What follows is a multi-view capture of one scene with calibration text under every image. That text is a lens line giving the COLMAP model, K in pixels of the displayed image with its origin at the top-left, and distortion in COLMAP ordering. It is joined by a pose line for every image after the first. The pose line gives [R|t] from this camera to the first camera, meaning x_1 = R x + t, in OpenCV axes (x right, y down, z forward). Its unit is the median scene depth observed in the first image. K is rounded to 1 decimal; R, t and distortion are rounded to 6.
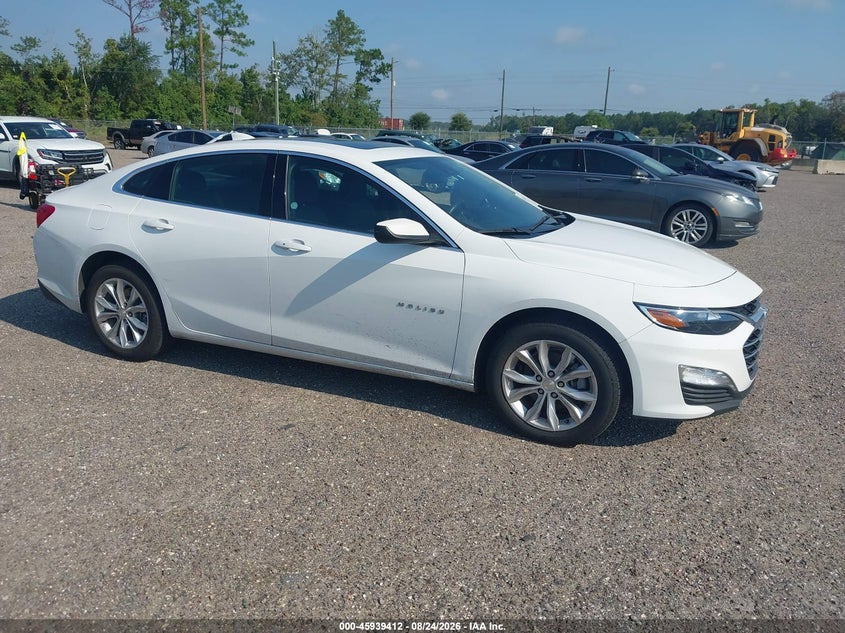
lens RADIAL K [[622.4, 0, 417.3], [0, 622.4, 314.2], [0, 0, 1]] dist [0.034037, -0.037843]
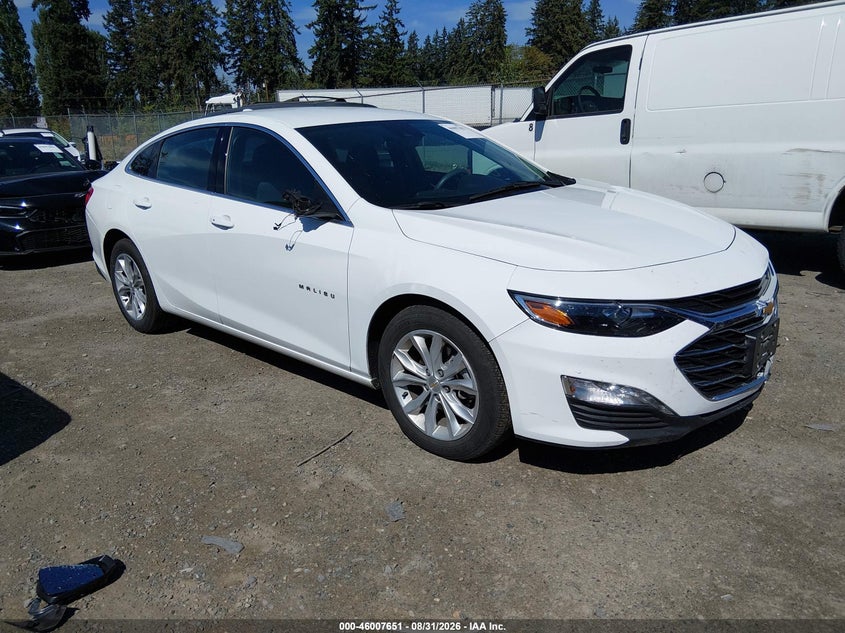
lens RADIAL K [[622.4, 0, 419.0], [0, 622.4, 317.6], [0, 0, 1]] dist [0.034037, -0.037843]
pose [[0.944121, 0.037834, -0.327419, 0.453139], [-0.024797, 0.998728, 0.043903, -0.014942], [0.328664, -0.033330, 0.943859, 0.214161]]
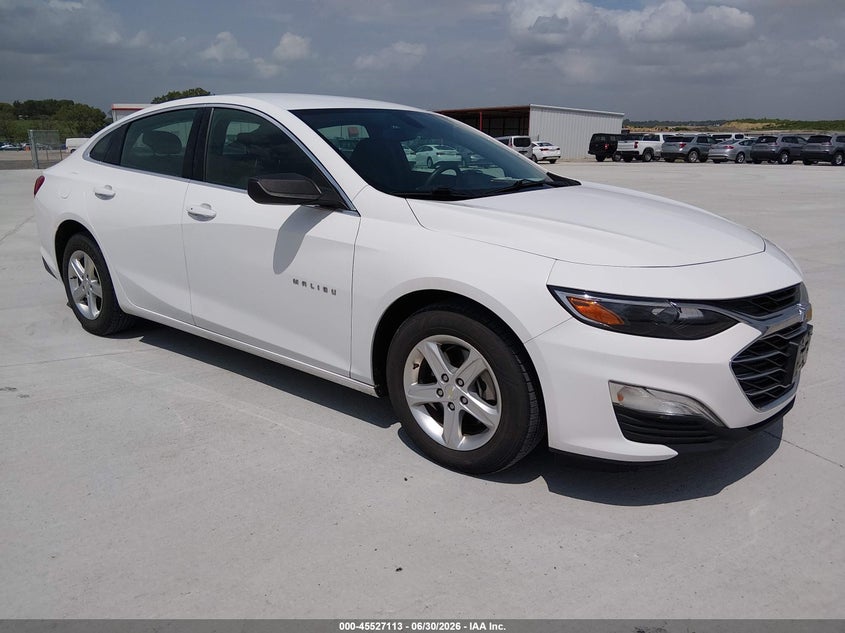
lens RADIAL K [[622.4, 0, 411.8], [0, 622.4, 310.0], [0, 0, 1]] dist [0.034037, -0.037843]
pose [[0.966787, 0.047441, -0.251141, 0.342566], [-0.048159, 0.998834, 0.003287, 0.012085], [0.251005, 0.008917, 0.967945, 0.265129]]
